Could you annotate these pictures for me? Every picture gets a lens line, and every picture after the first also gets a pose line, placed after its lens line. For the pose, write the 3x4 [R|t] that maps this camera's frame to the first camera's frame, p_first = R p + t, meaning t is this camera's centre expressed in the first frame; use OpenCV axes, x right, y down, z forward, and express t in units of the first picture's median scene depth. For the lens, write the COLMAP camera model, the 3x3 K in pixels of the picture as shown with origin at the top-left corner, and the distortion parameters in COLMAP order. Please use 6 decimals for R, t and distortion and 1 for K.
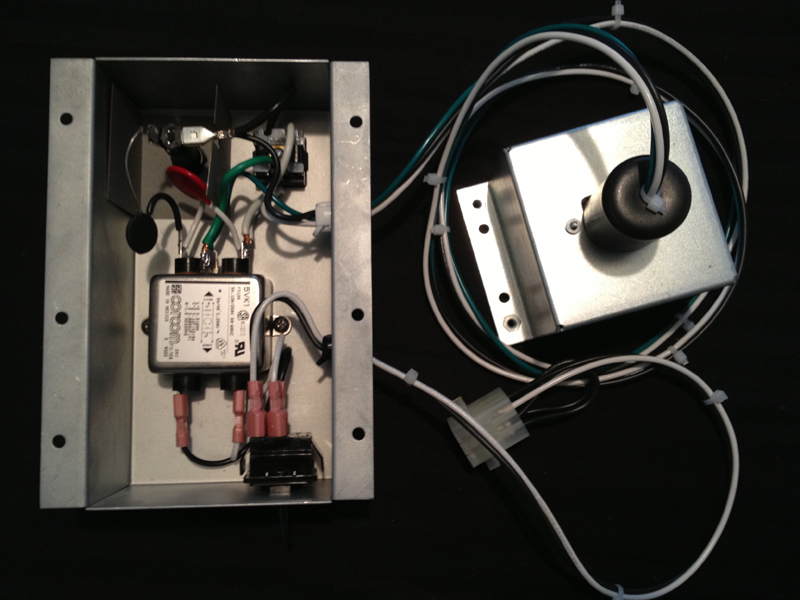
lens RADIAL K [[772.0, 0, 400.0], [0, 772.0, 300.0], [0, 0, 1]] dist [0.173006, -0.423156]
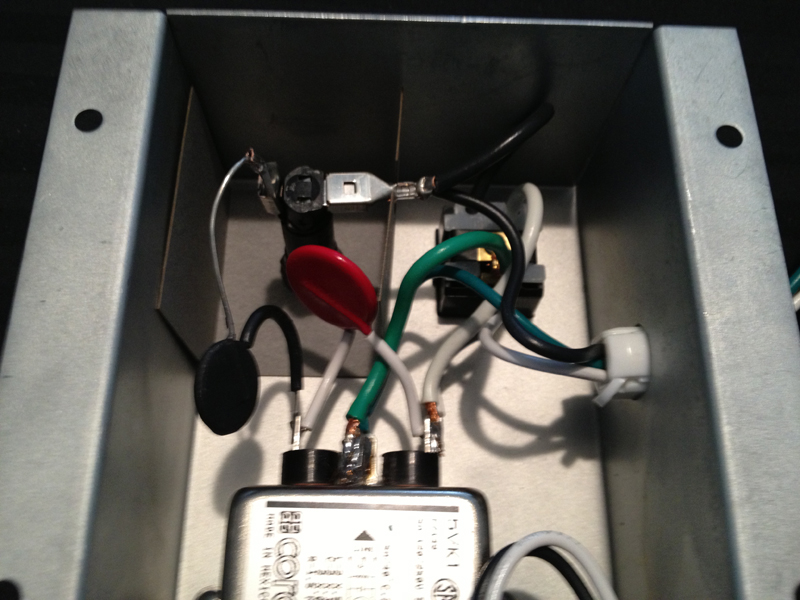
lens RADIAL K [[772.0, 0, 400.0], [0, 772.0, 300.0], [0, 0, 1]] dist [0.173006, -0.423156]
pose [[0.999706, 0.008870, -0.022551, -0.218208], [-0.015205, 0.954211, -0.298747, -0.003077], [0.018868, 0.299002, 0.954066, 0.559729]]
